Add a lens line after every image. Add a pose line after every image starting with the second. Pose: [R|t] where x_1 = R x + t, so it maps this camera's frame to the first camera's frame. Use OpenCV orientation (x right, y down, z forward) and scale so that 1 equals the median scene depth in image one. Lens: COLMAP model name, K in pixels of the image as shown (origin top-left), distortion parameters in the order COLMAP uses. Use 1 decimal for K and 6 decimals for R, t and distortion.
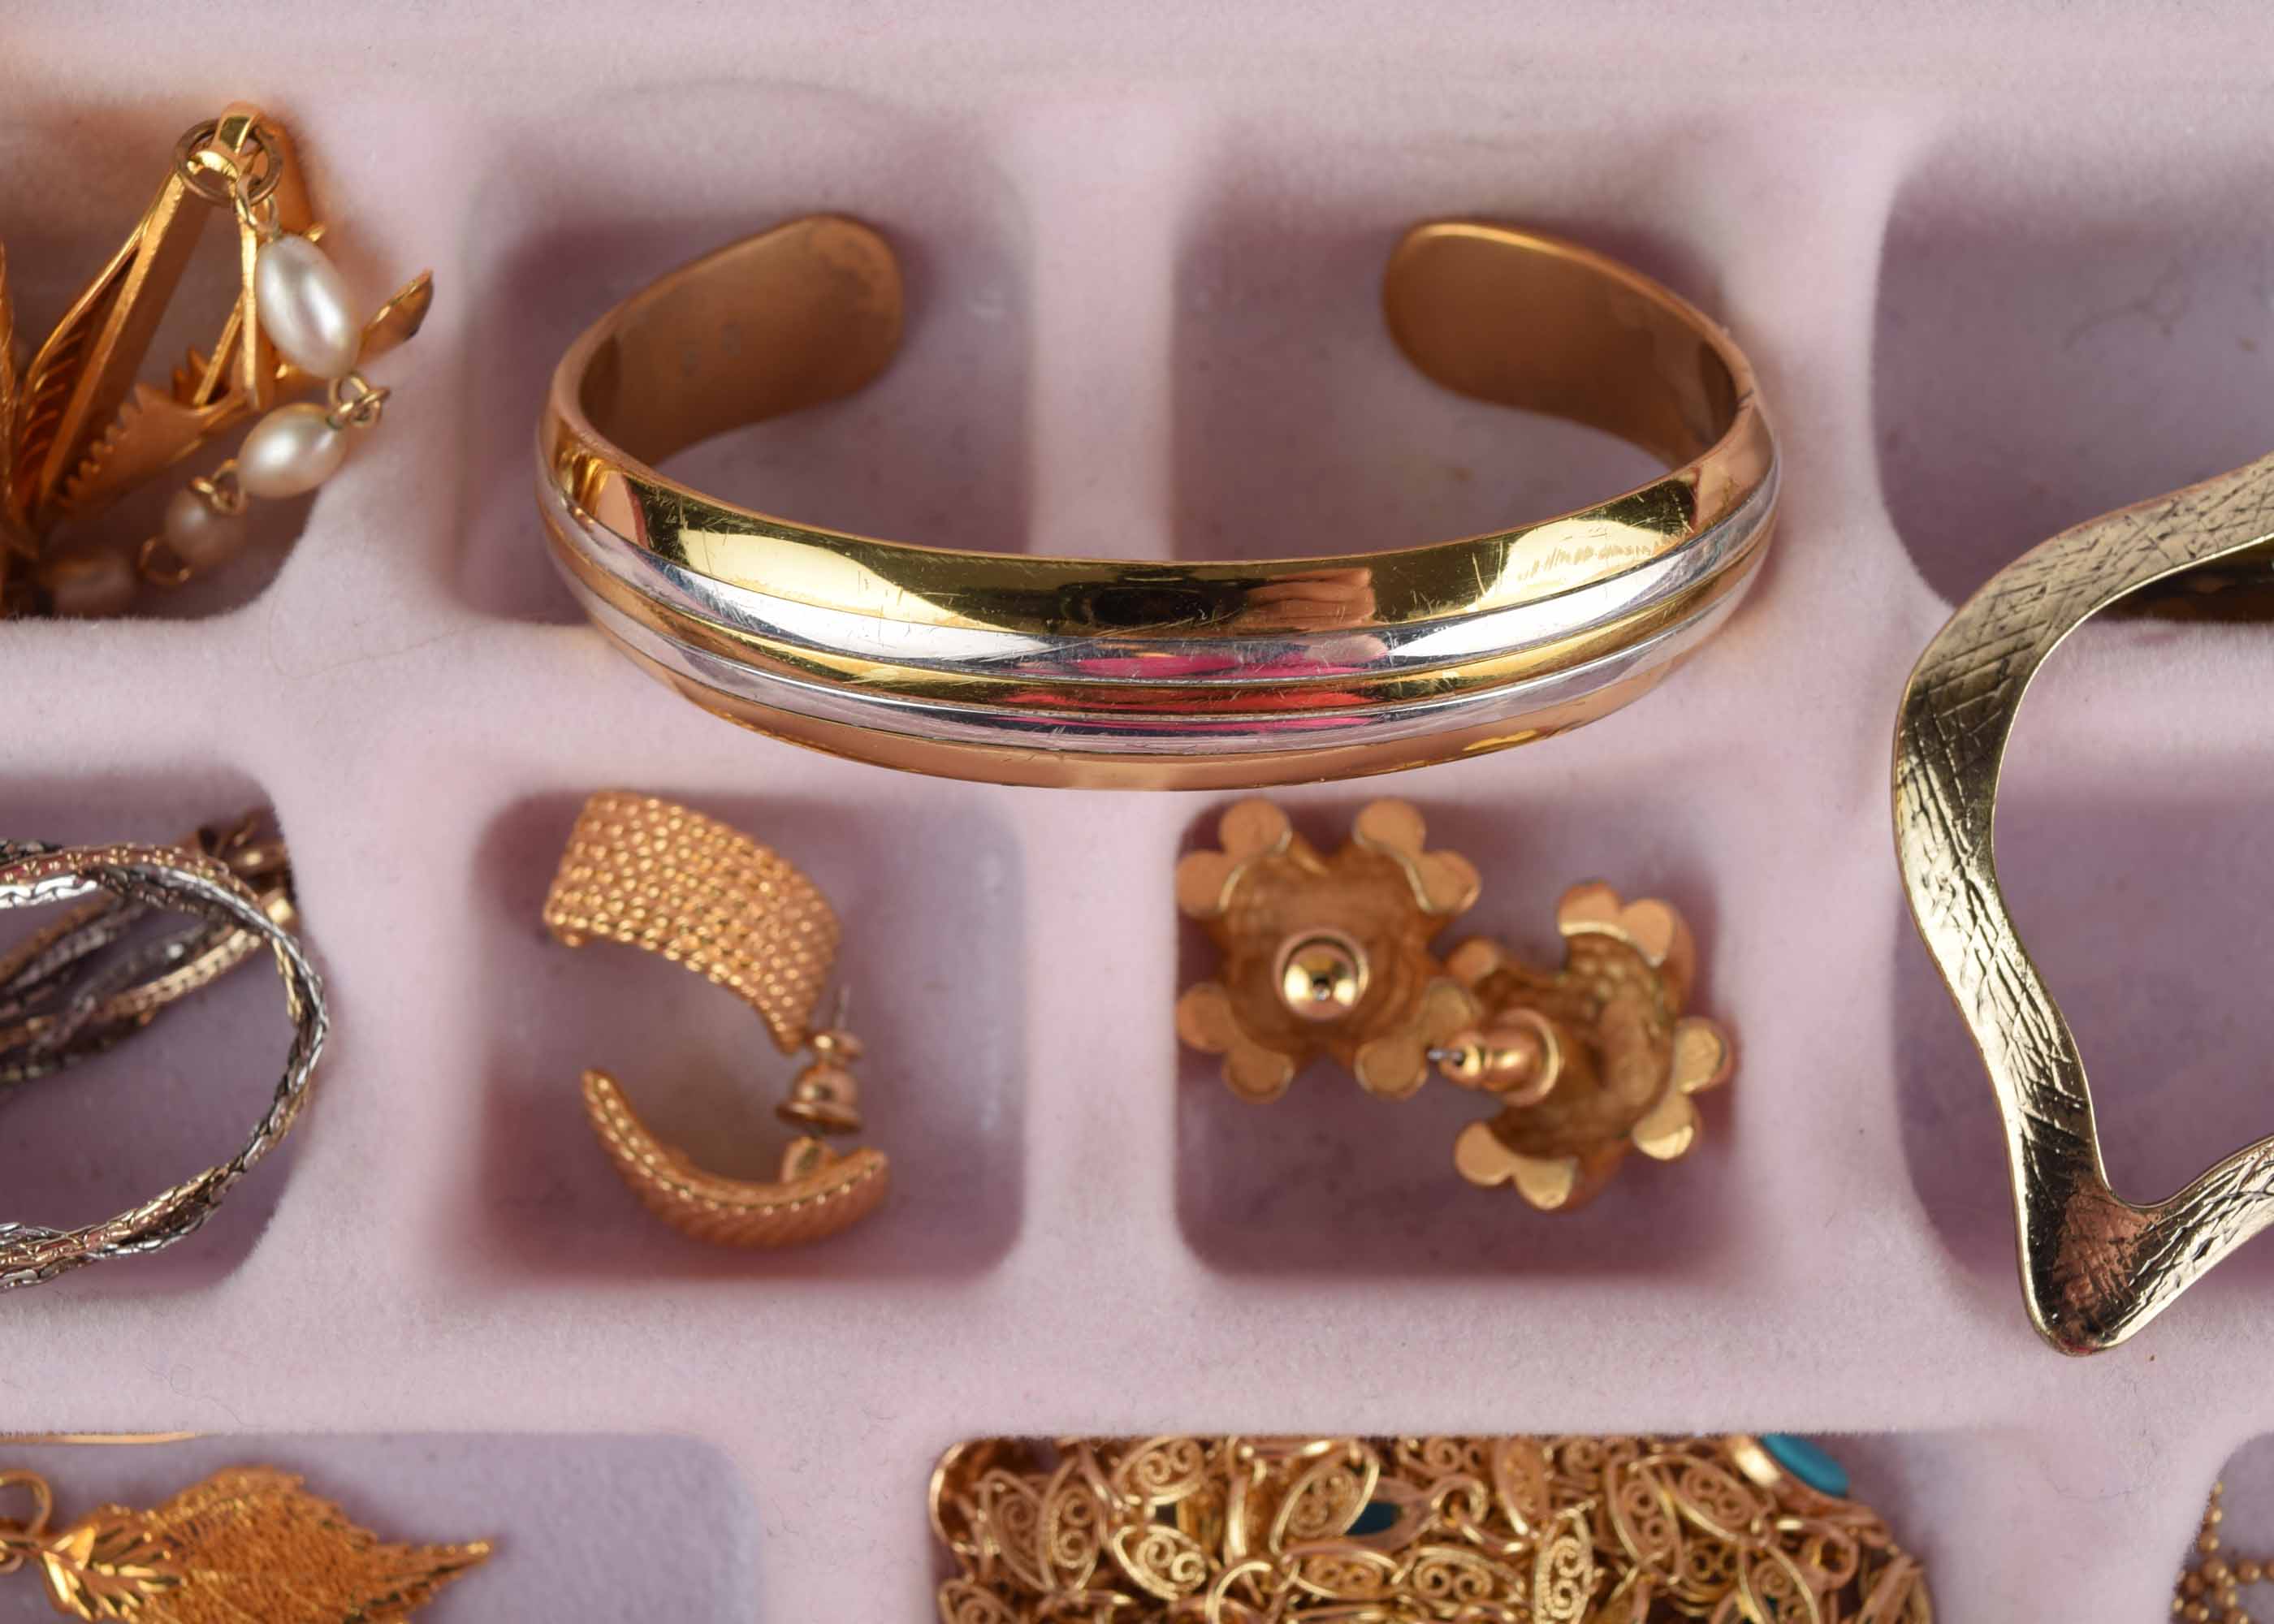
lens RADIAL K [[3132.9, 0, 1137.0], [0, 3132.9, 812.0], [0, 0, 1]] dist [-0.066055, 0.030662]
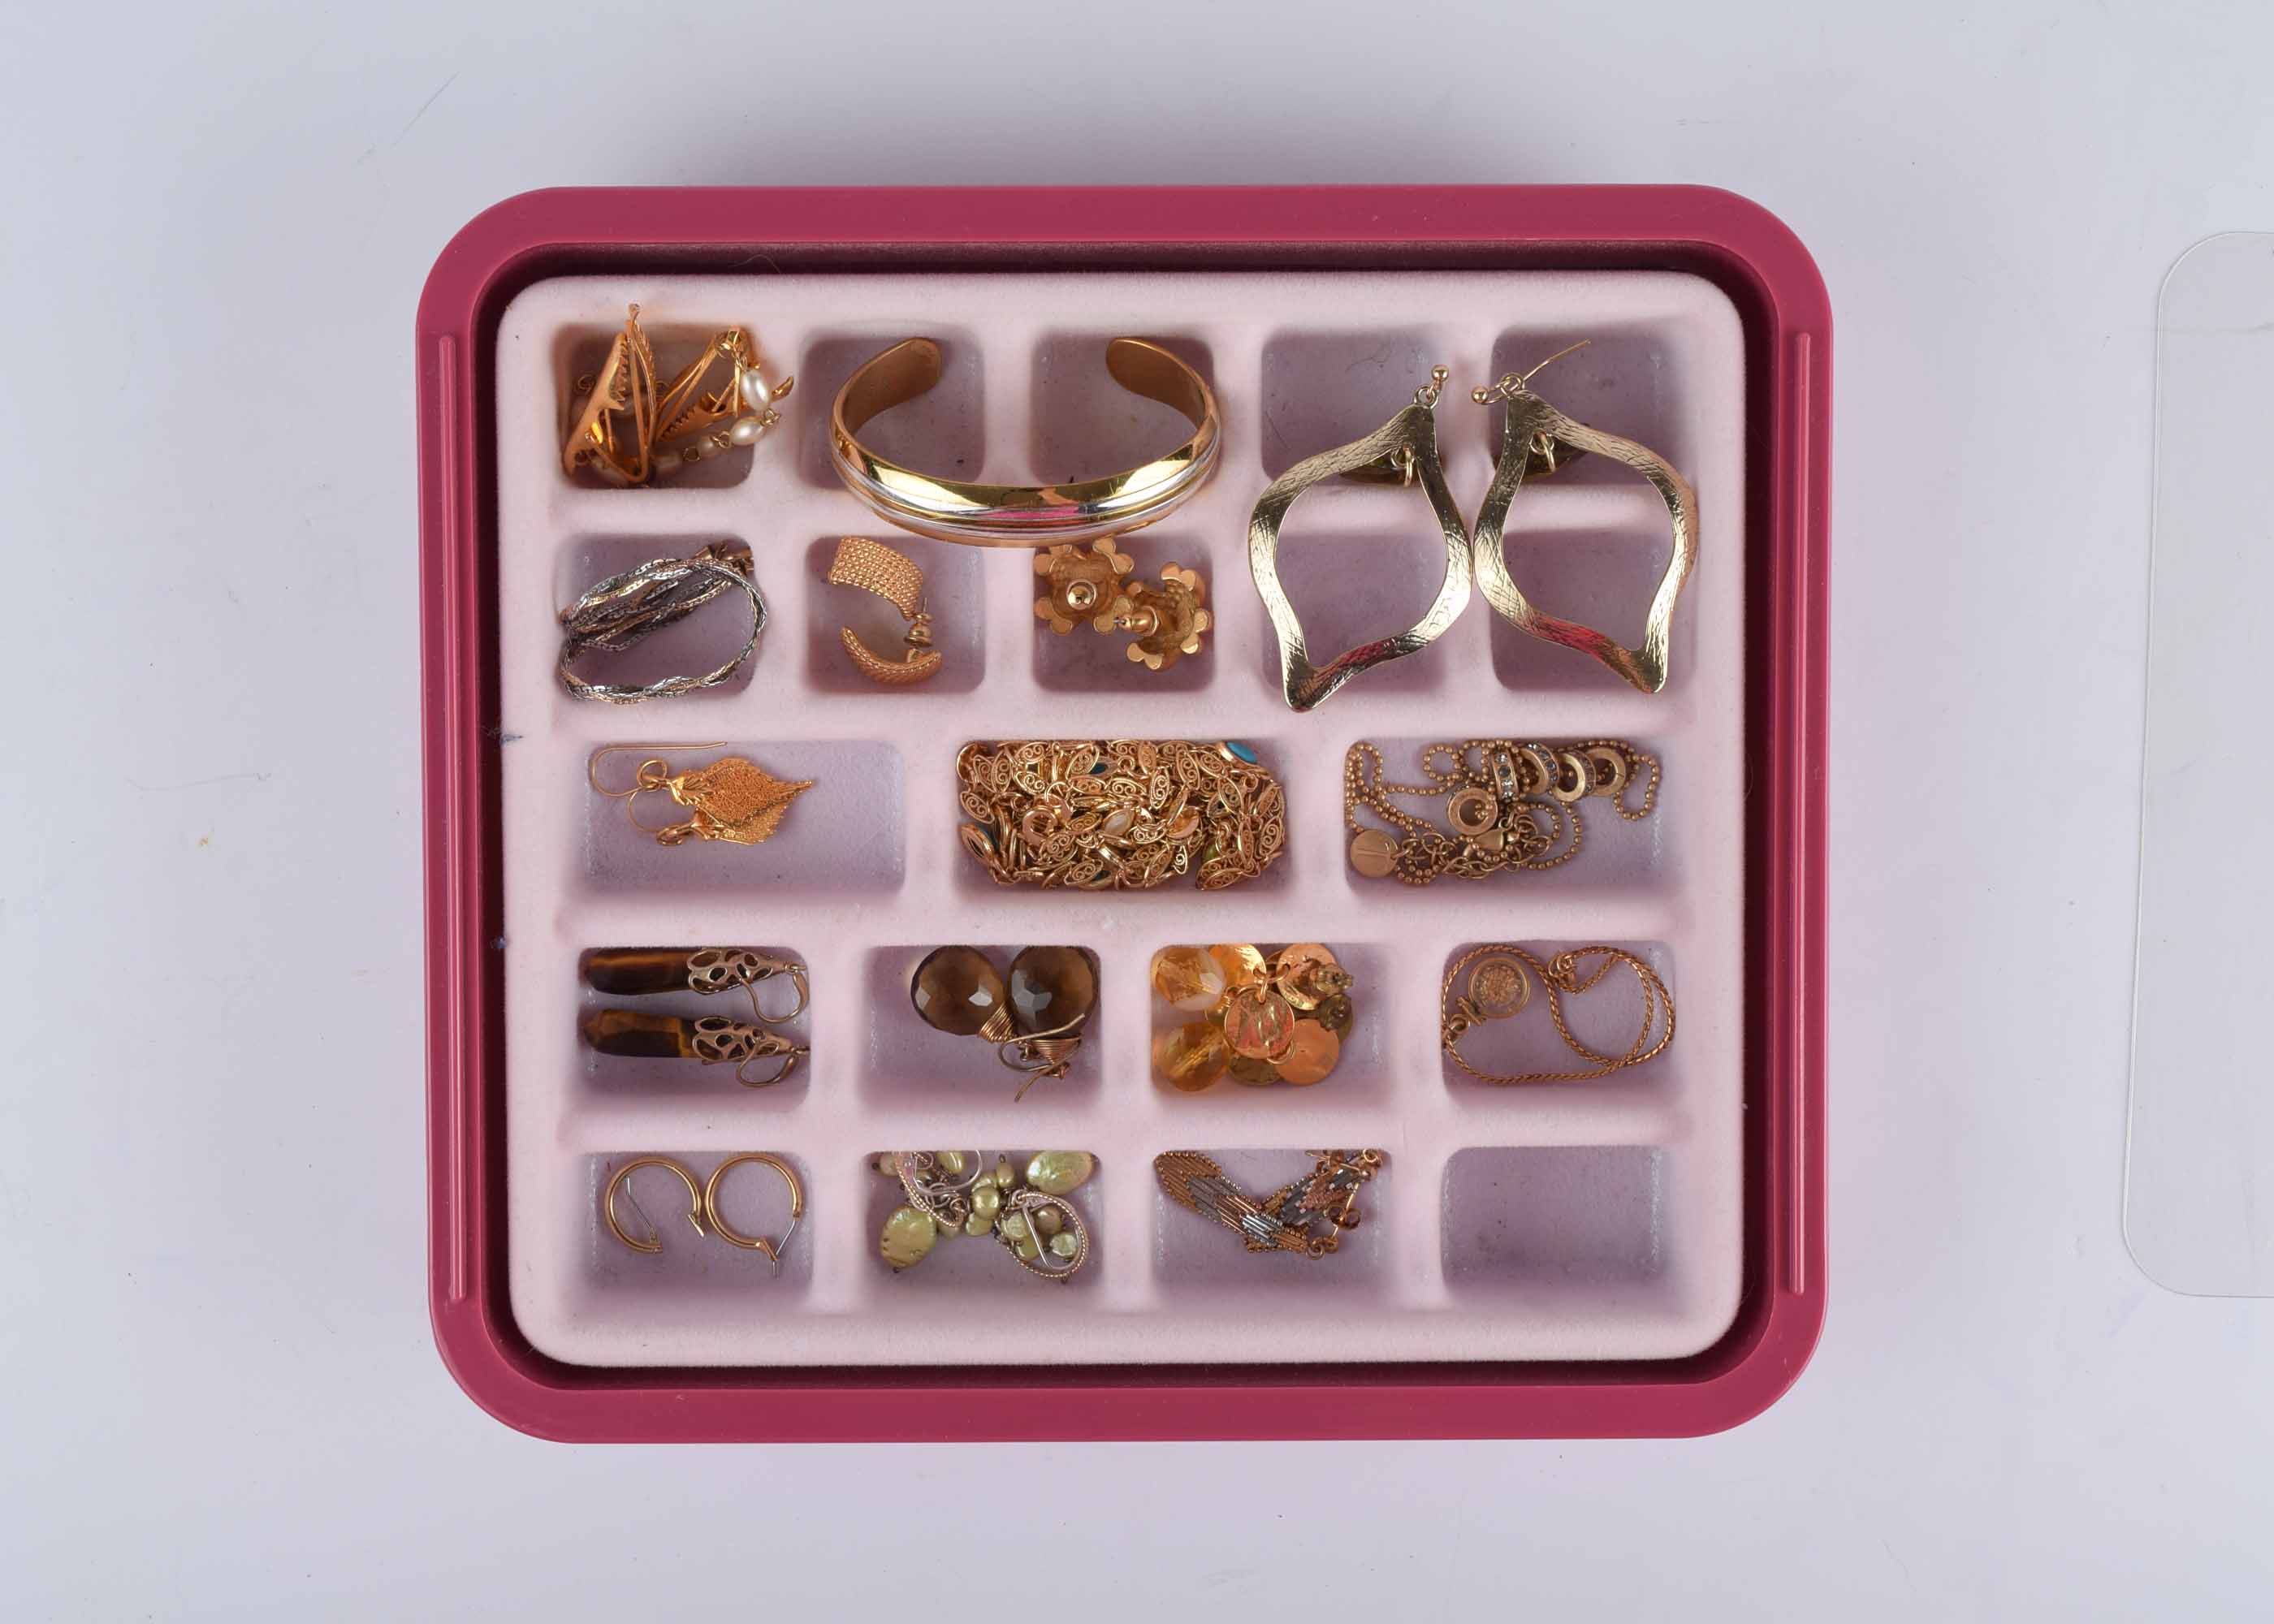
lens RADIAL K [[3132.9, 0, 1137.0], [0, 3132.9, 812.0], [0, 0, 1]] dist [-0.066055, 0.030662]
pose [[0.999981, -0.005114, 0.003456, 0.103005], [0.004485, 0.986702, 0.162479, -0.239659], [-0.004241, -0.162460, 0.986706, -2.096737]]
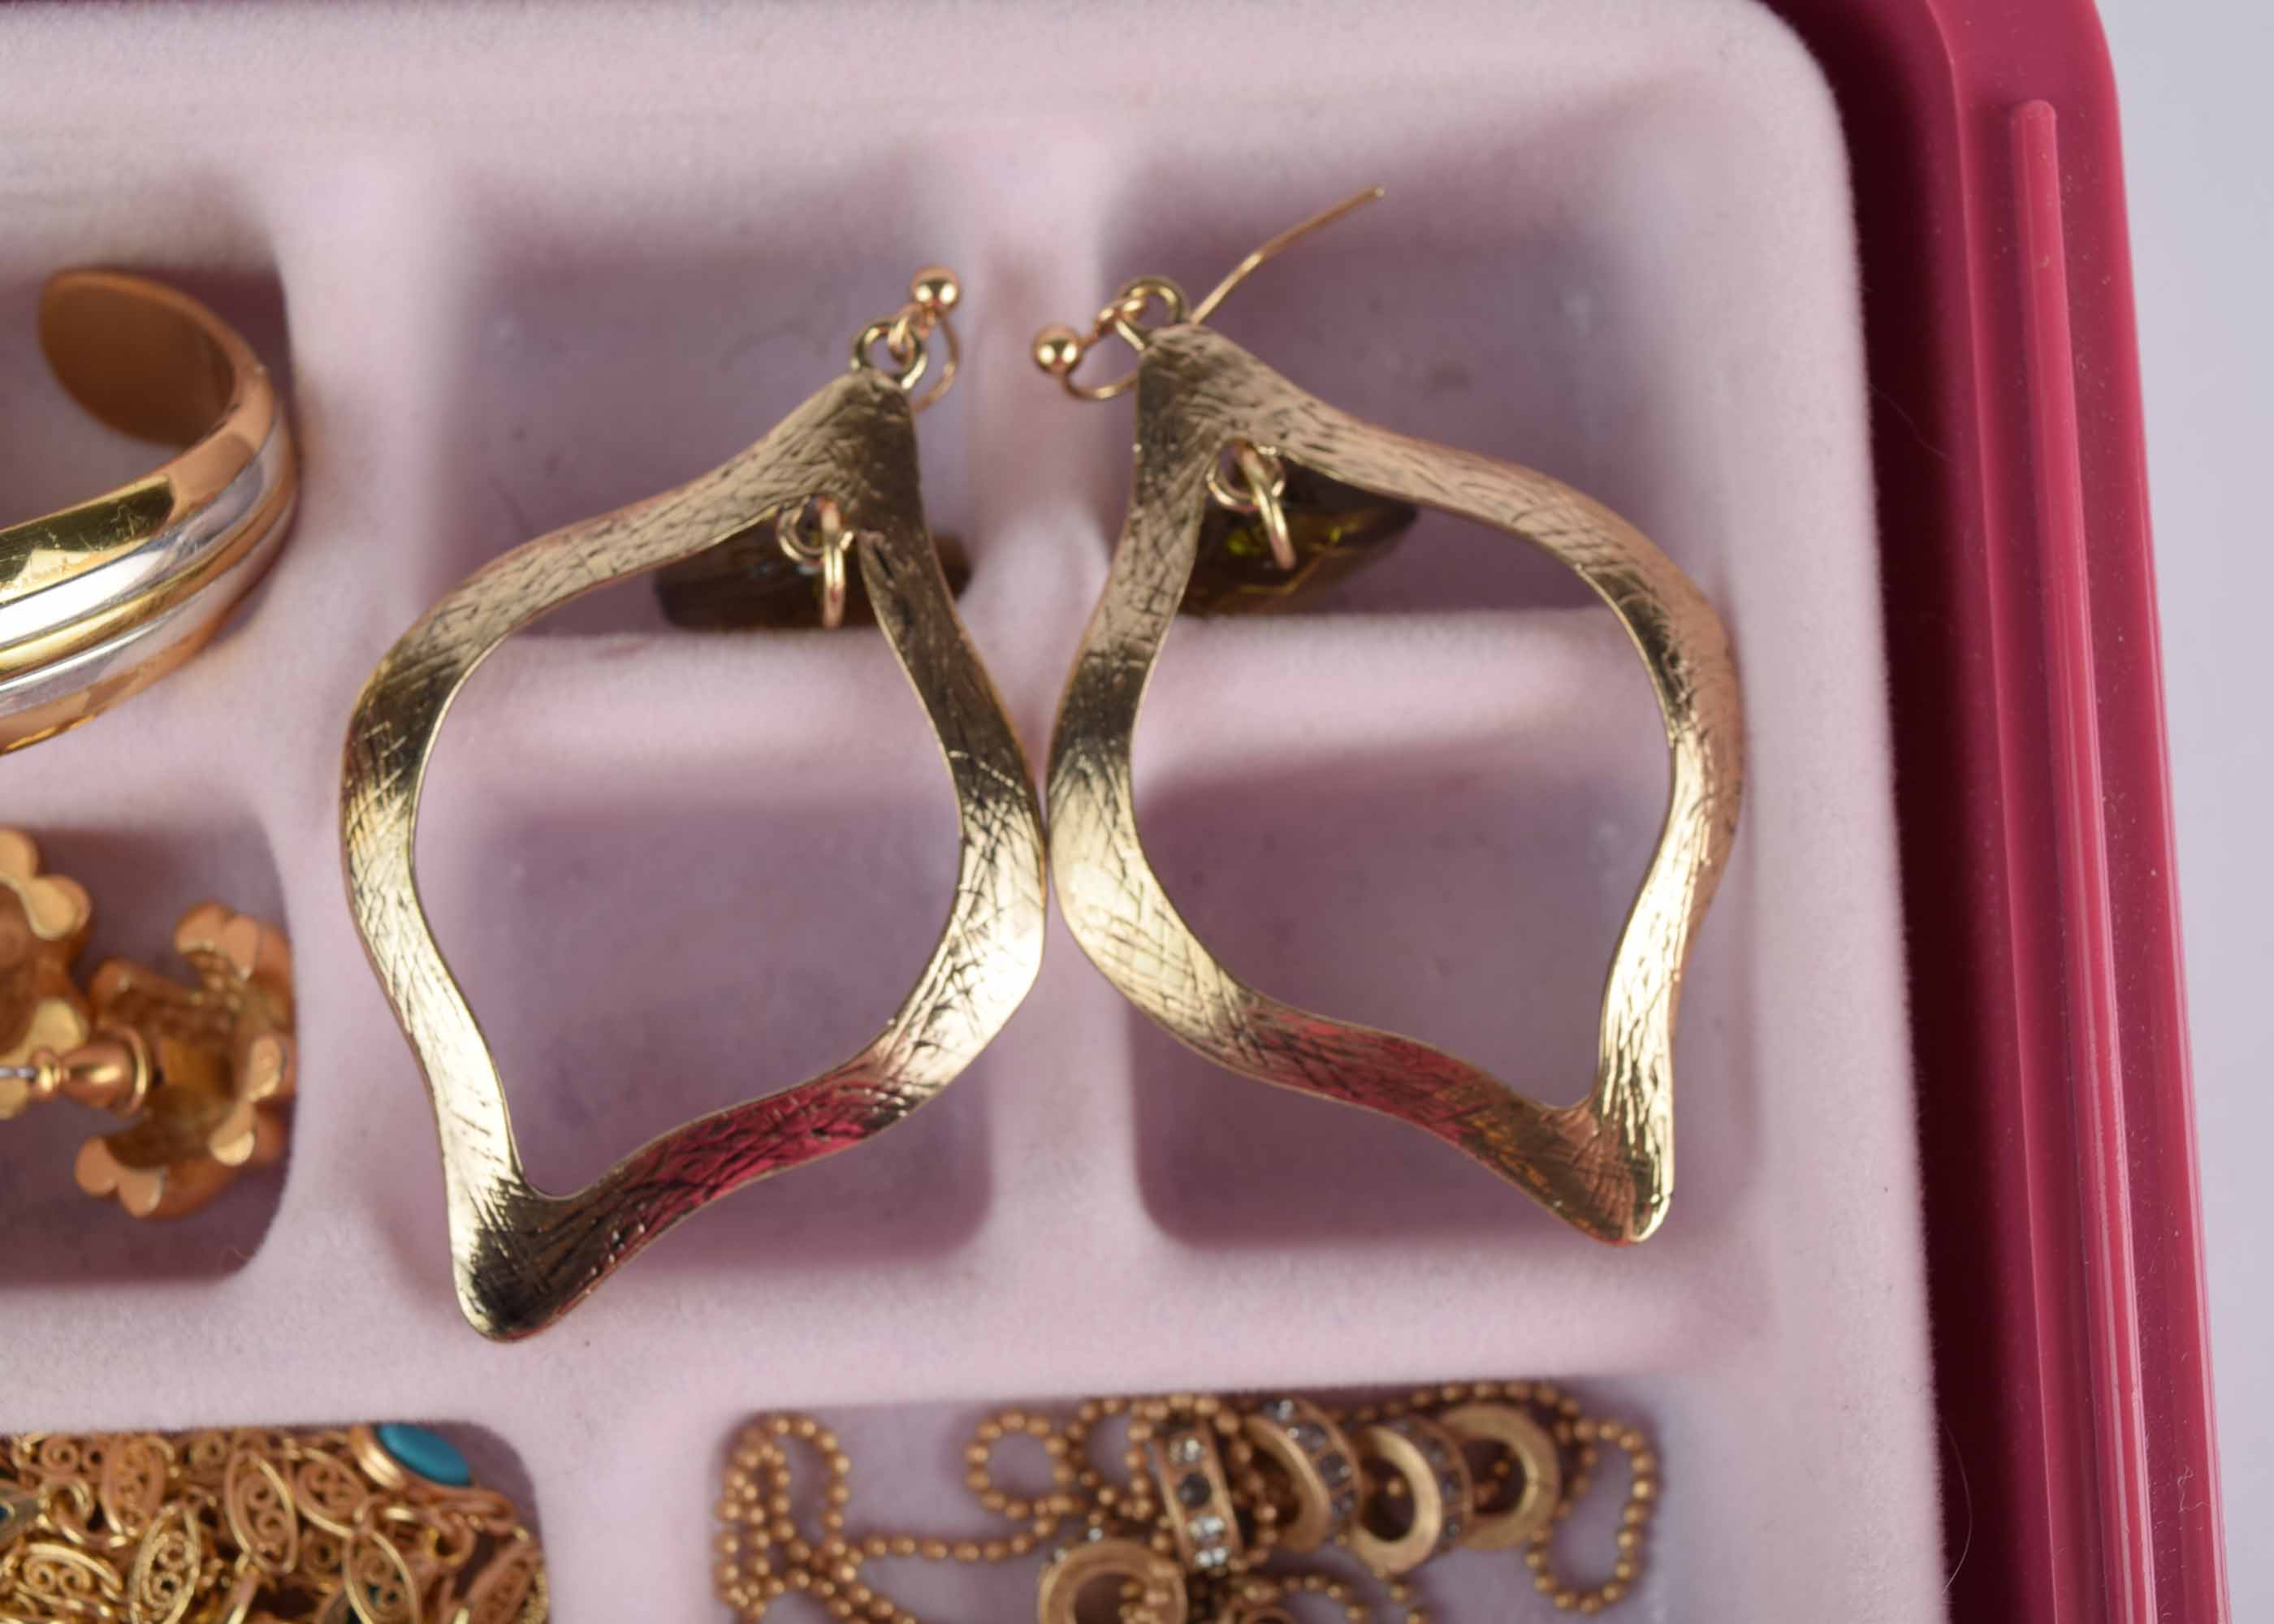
lens RADIAL K [[3132.9, 0, 1137.0], [0, 3132.9, 812.0], [0, 0, 1]] dist [-0.066055, 0.030662]
pose [[0.998867, -0.032930, 0.034351, 0.433356], [0.033117, 0.999440, -0.004881, 0.008206], [-0.034171, 0.006013, 0.999398, -0.047656]]
